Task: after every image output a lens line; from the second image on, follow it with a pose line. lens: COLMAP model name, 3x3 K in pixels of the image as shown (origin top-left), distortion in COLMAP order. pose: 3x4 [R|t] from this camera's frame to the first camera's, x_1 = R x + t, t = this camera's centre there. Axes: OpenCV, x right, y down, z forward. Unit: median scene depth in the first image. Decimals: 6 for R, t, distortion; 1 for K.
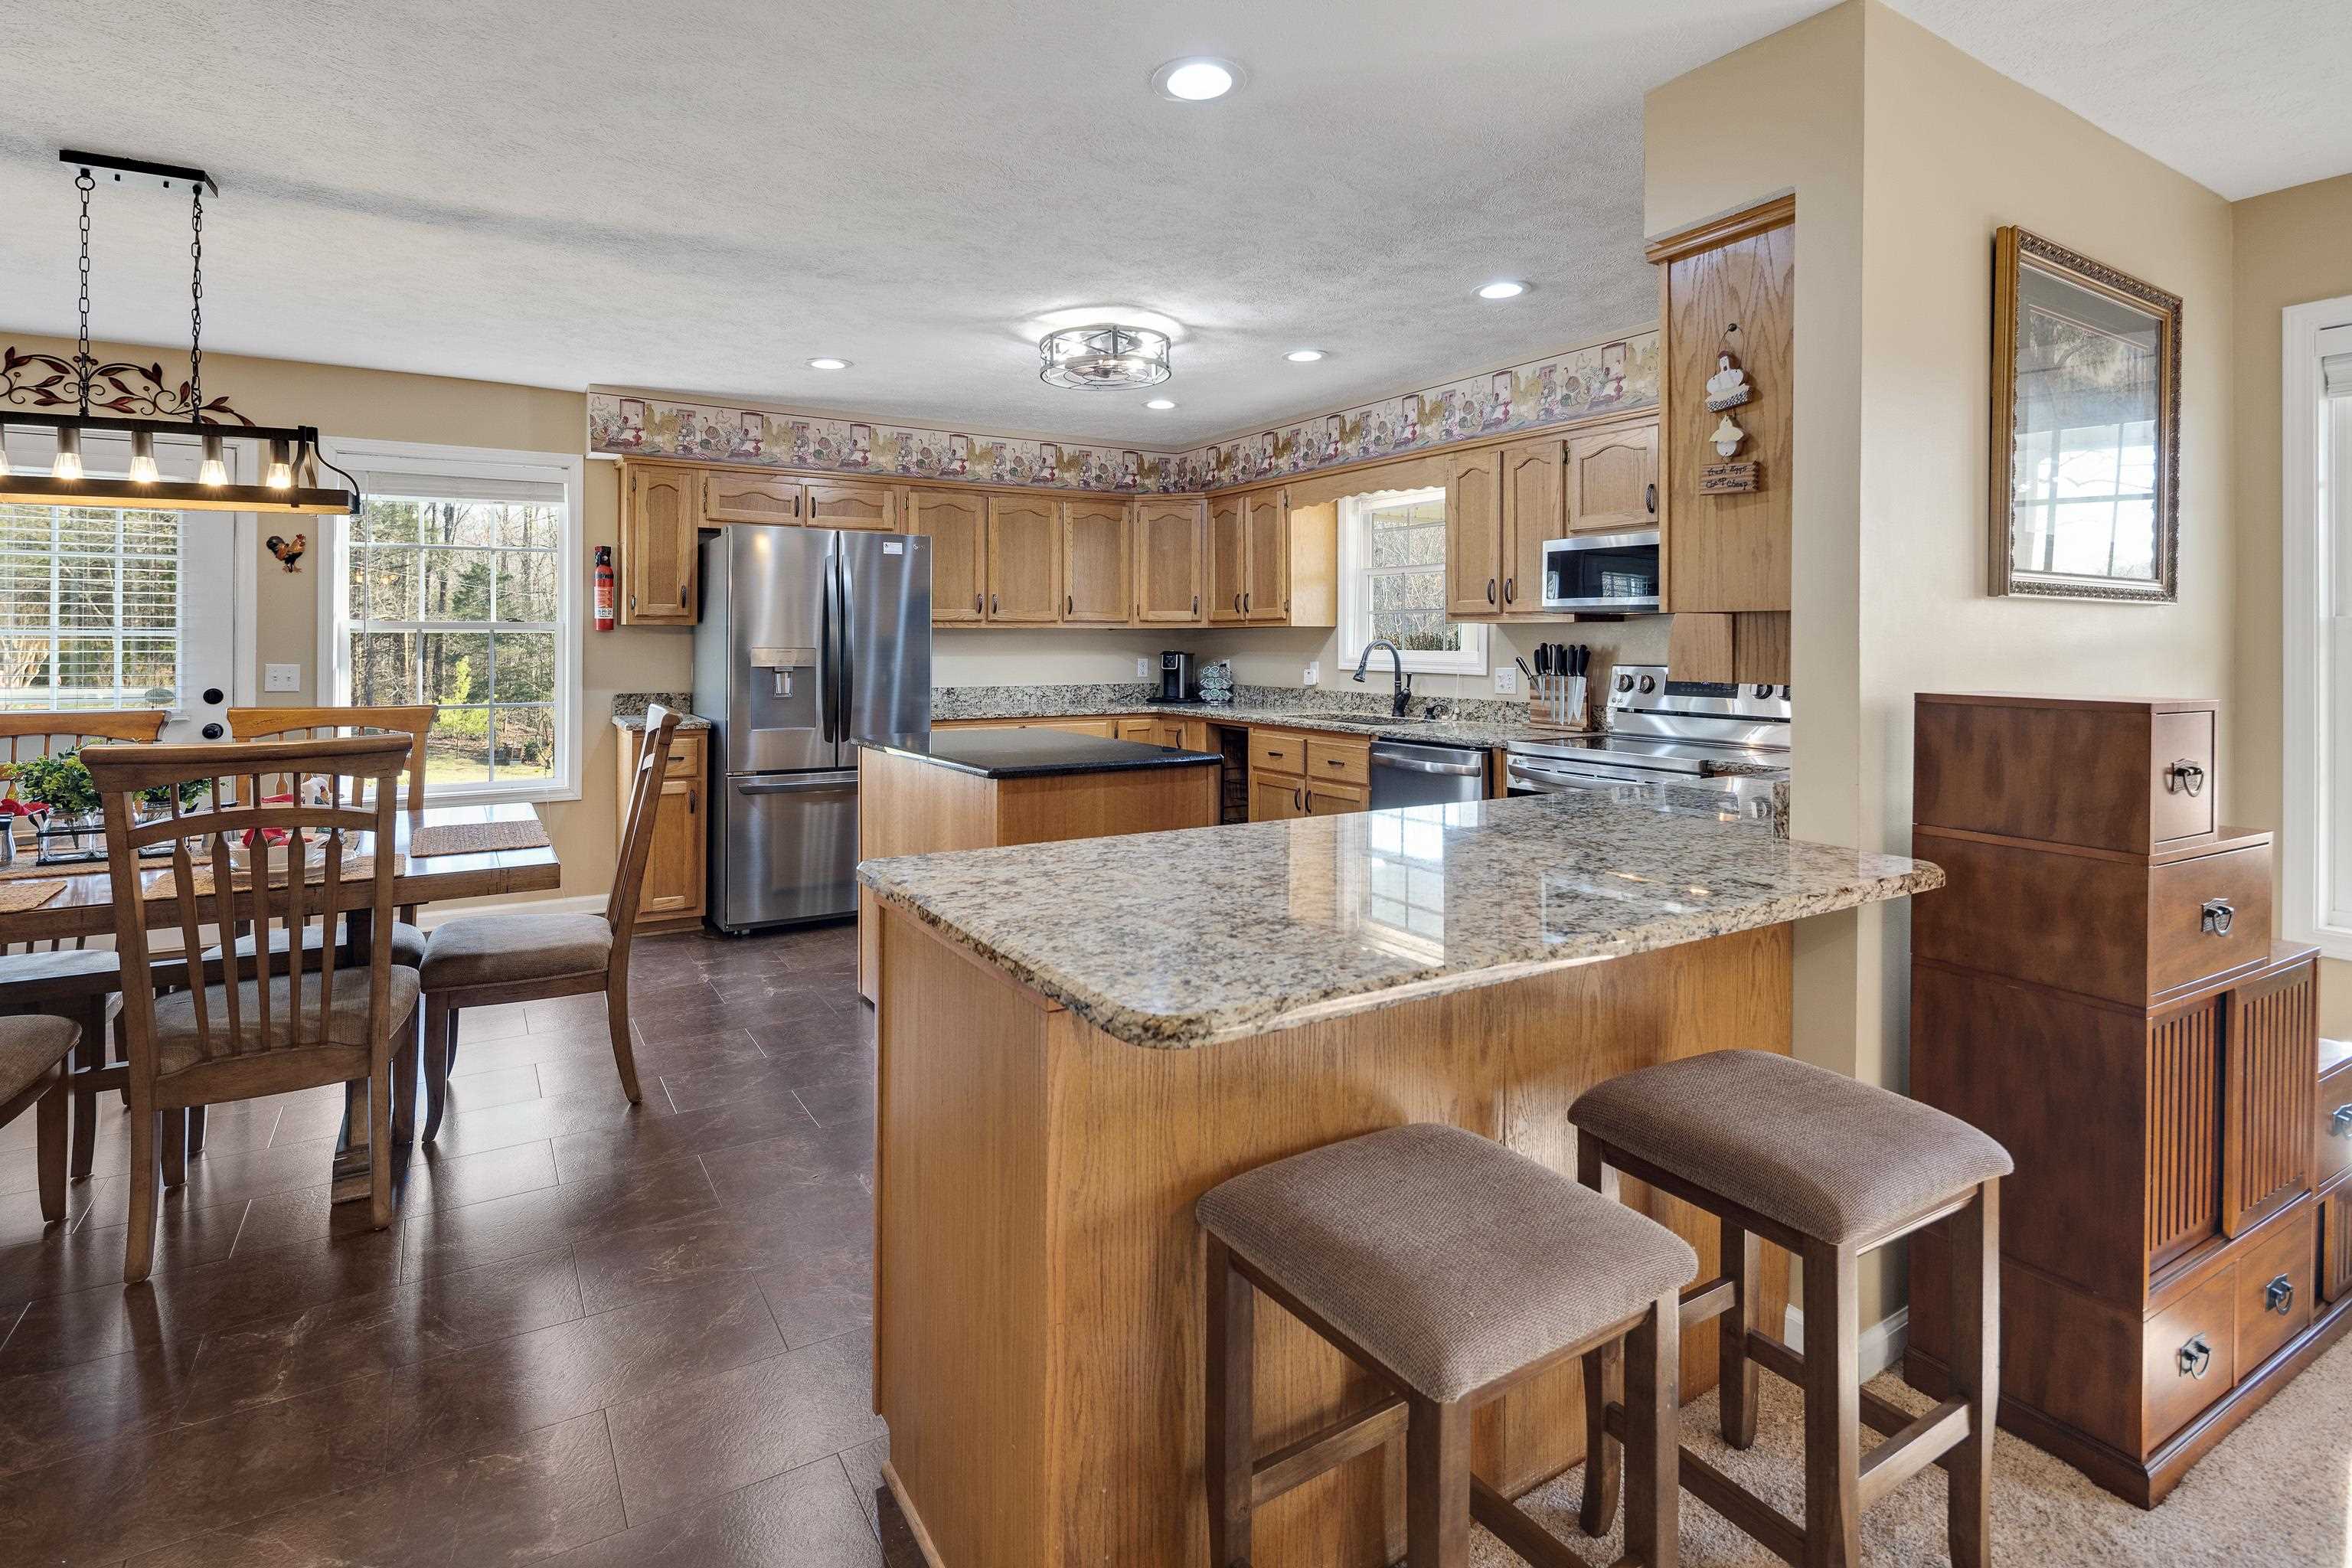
lens RADIAL K [[1138.7, 0, 1155.7], [0, 1138.7, 657.5], [0, 0, 1]] dist [0.000336, -0.002959]
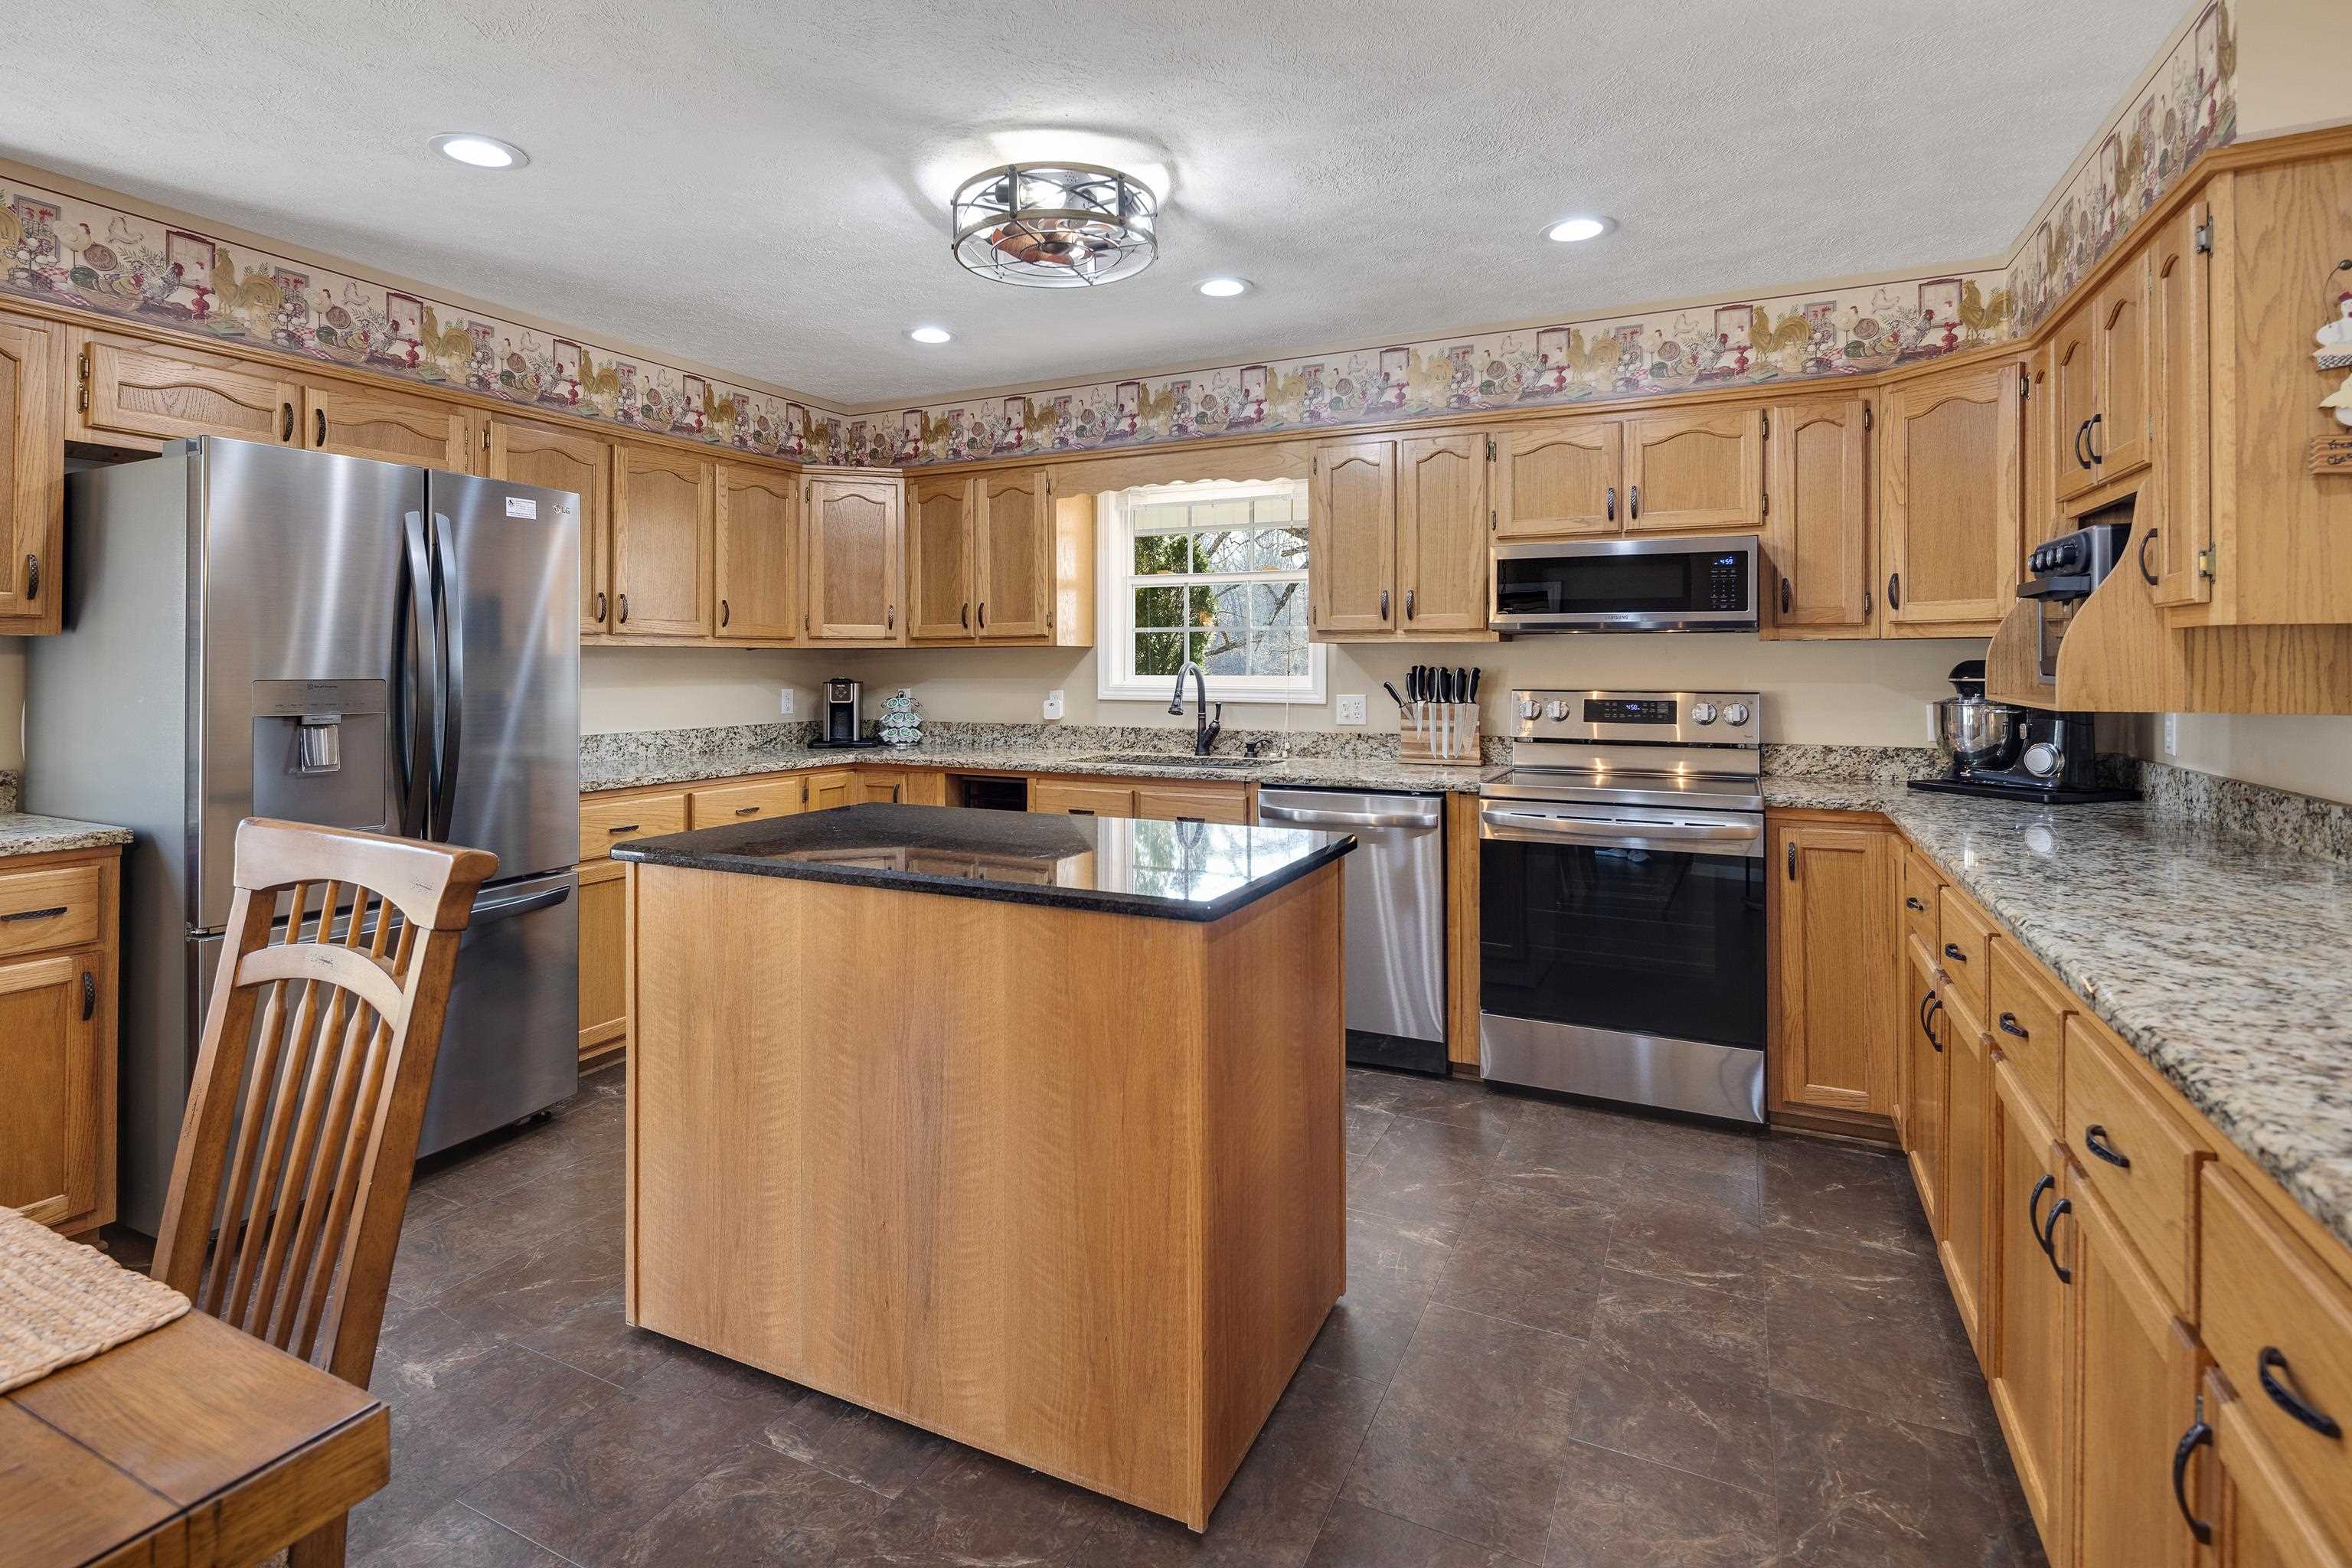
lens RADIAL K [[1138.7, 0, 1158.7], [0, 1138.7, 668.8], [0, 0, 1]] dist [0.000336, -0.002959]
pose [[0.848757, -0.004559, 0.528764, -0.235206], [0.010570, 0.999909, -0.008346, -0.004212], [-0.528678, 0.012673, 0.848728, 0.294881]]
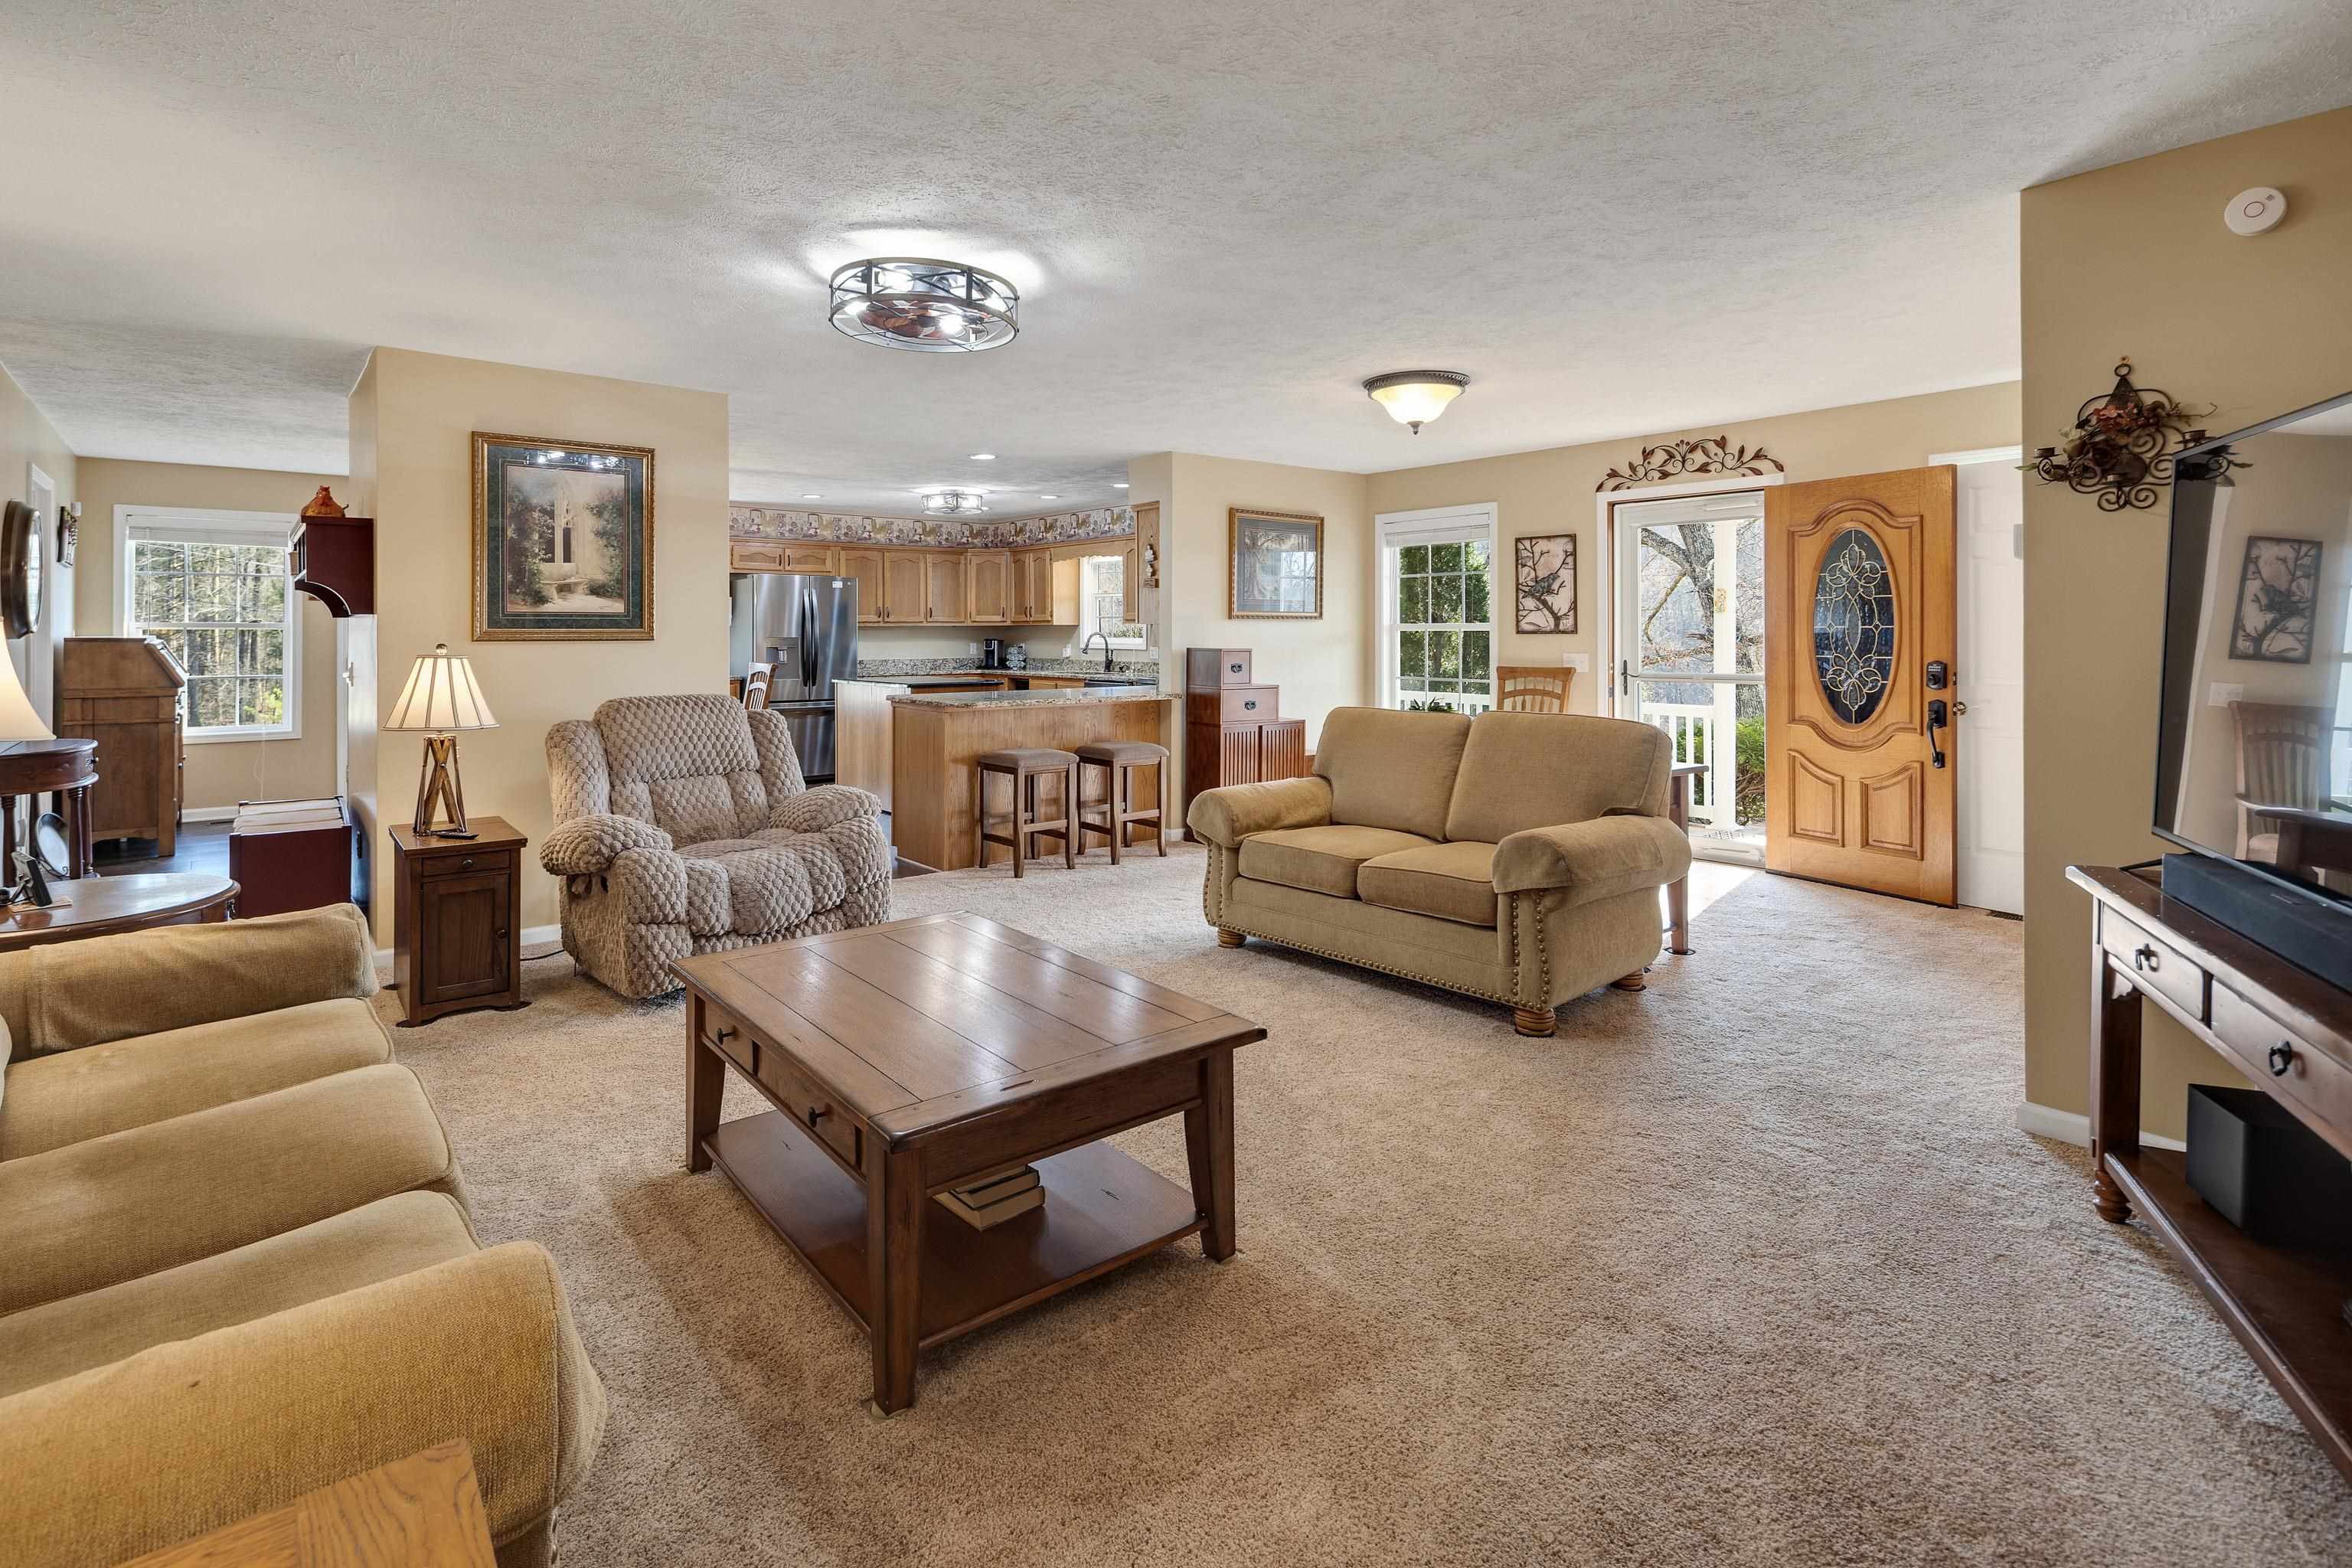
lens RADIAL K [[1138.7, 0, 1168.5], [0, 1138.7, 637.3], [0, 0, 1]] dist [0.000336, -0.002959]
pose [[0.988780, -0.004473, 0.149314, 0.026946], [0.005704, 0.999953, -0.007818, 0.008395], [-0.149273, 0.008582, 0.988759, -0.850182]]
